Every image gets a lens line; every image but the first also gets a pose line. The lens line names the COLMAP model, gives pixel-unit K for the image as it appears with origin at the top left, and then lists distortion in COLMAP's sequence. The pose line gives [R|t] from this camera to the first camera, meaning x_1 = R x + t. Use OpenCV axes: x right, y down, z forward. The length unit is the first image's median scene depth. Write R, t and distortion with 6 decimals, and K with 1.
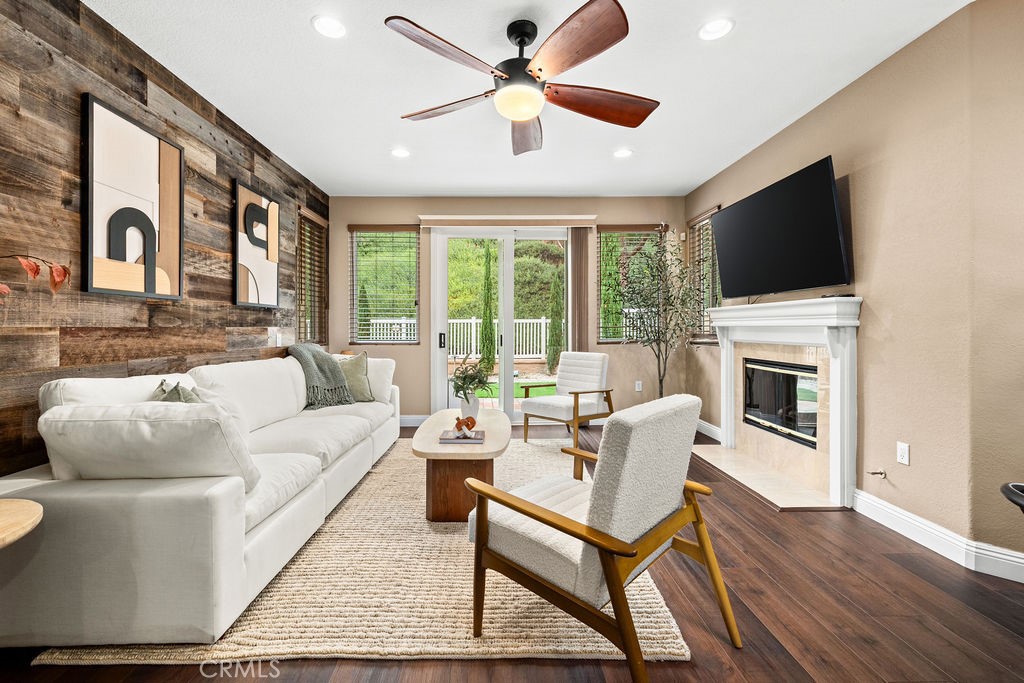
lens RADIAL K [[429.2, 0, 496.1], [0, 429.2, 330.5], [0, 0, 1]] dist [-0.004380, 0.000281]
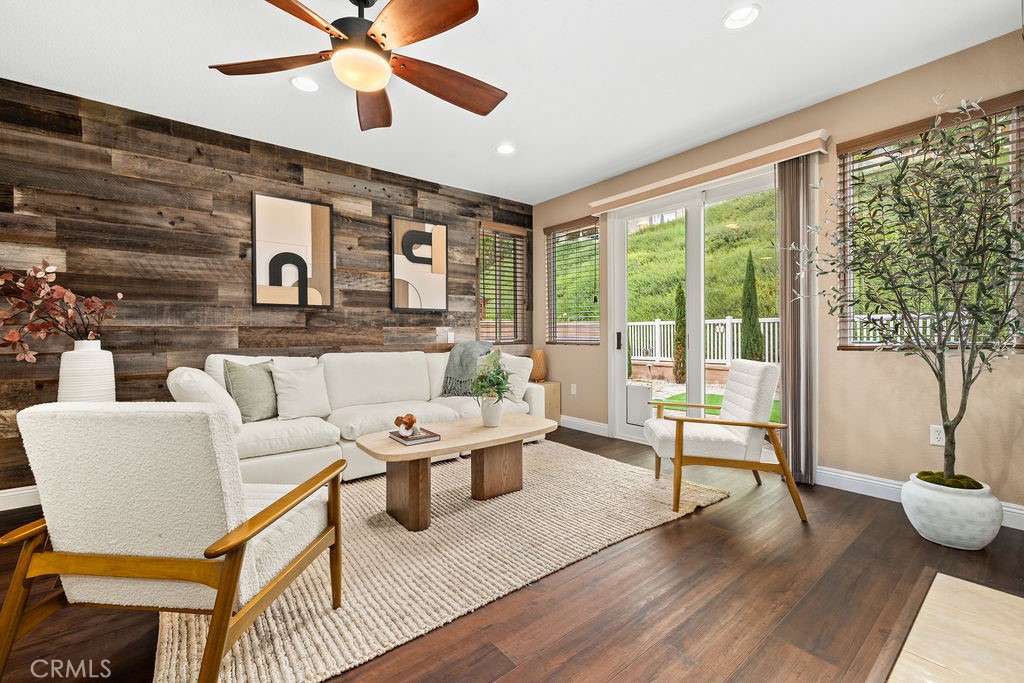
lens RADIAL K [[429.2, 0, 519.9], [0, 429.2, 333.0], [0, 0, 1]] dist [-0.004380, 0.000281]
pose [[0.623689, -0.005851, -0.781651, 0.797626], [0.001397, 0.999979, -0.006371, 0.023636], [0.781672, 0.002882, 0.623684, 0.572348]]
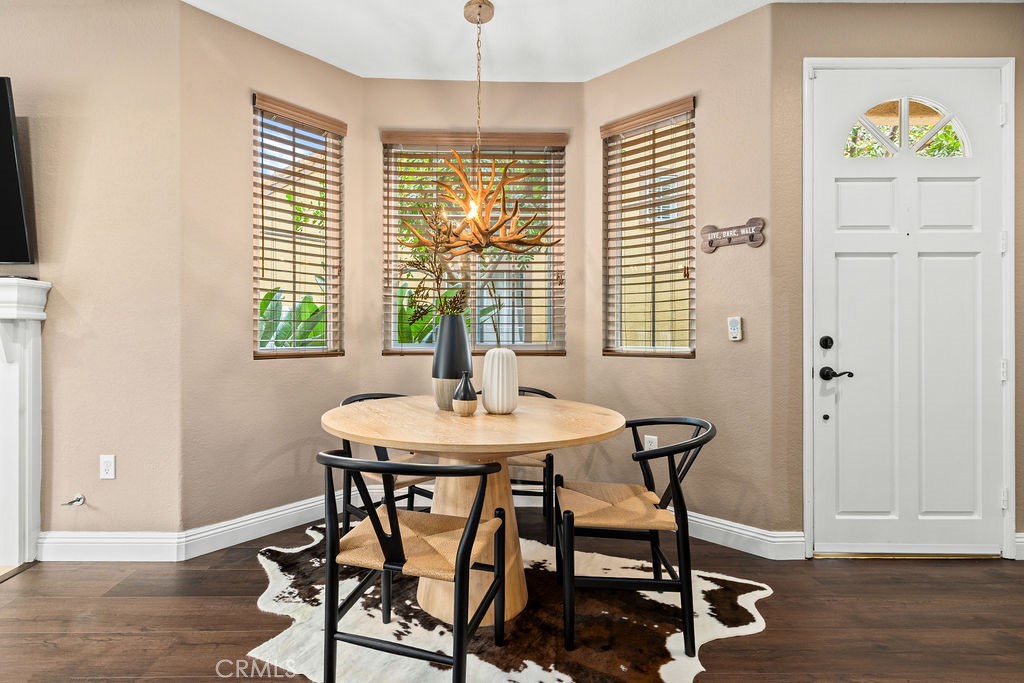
lens RADIAL K [[461.9, 0, 487.7], [0, 461.9, 334.3], [0, 0, 1]] dist [-0.005722, -0.000320]
pose [[-0.020488, 0.001882, 0.999788, 0.004329], [0.001999, 0.999996, -0.001842, 0.018580], [-0.999788, 0.001961, -0.020492, 0.213087]]
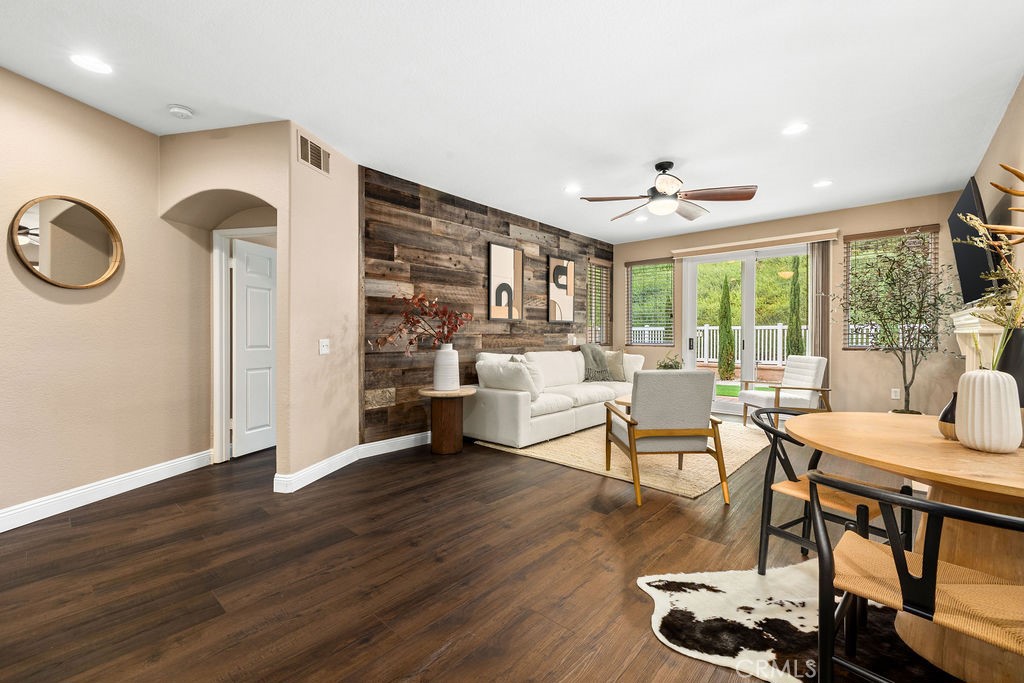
lens RADIAL K [[429.2, 0, 514.3], [0, 429.2, 339.4], [0, 0, 1]] dist [-0.004380, 0.000281]
pose [[0.740381, 0.008999, -0.672127, 0.653909], [-0.005028, 0.999957, 0.007849, 0.004069], [0.672168, -0.002432, 0.740394, -0.594454]]
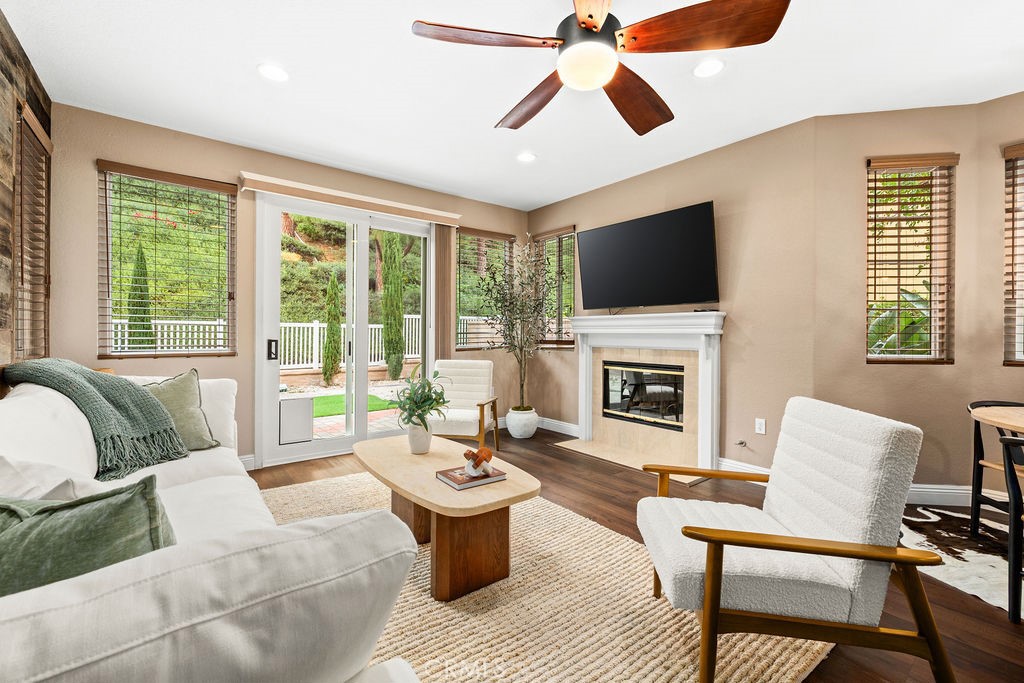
lens RADIAL K [[429.2, 0, 504.1], [0, 429.2, 337.8], [0, 0, 1]] dist [-0.004380, 0.000281]
pose [[0.796816, 0.000454, 0.604222, -0.474768], [-0.002901, 0.999991, 0.003074, -0.001320], [-0.604216, -0.004203, 0.796810, 0.342121]]
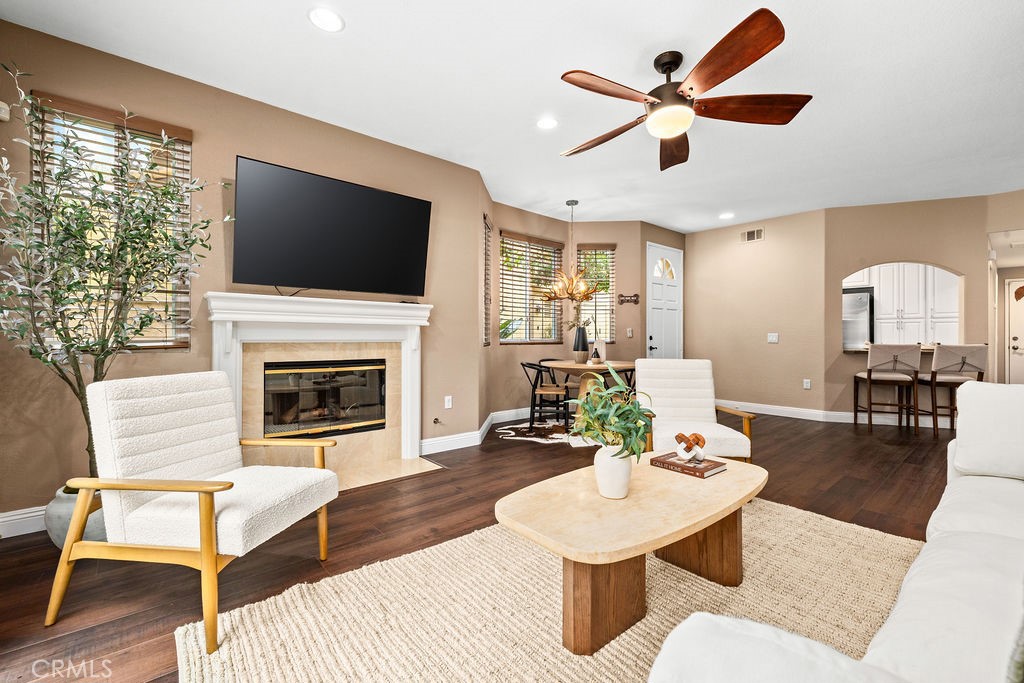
lens RADIAL K [[429.2, 0, 512.0], [0, 429.2, 335.2], [0, 0, 1]] dist [-0.004380, 0.000281]
pose [[-0.656215, 0.001295, 0.754573, -0.426415], [0.001346, 0.999999, -0.000546, 0.020499], [-0.754573, 0.000658, -0.656216, 1.660886]]
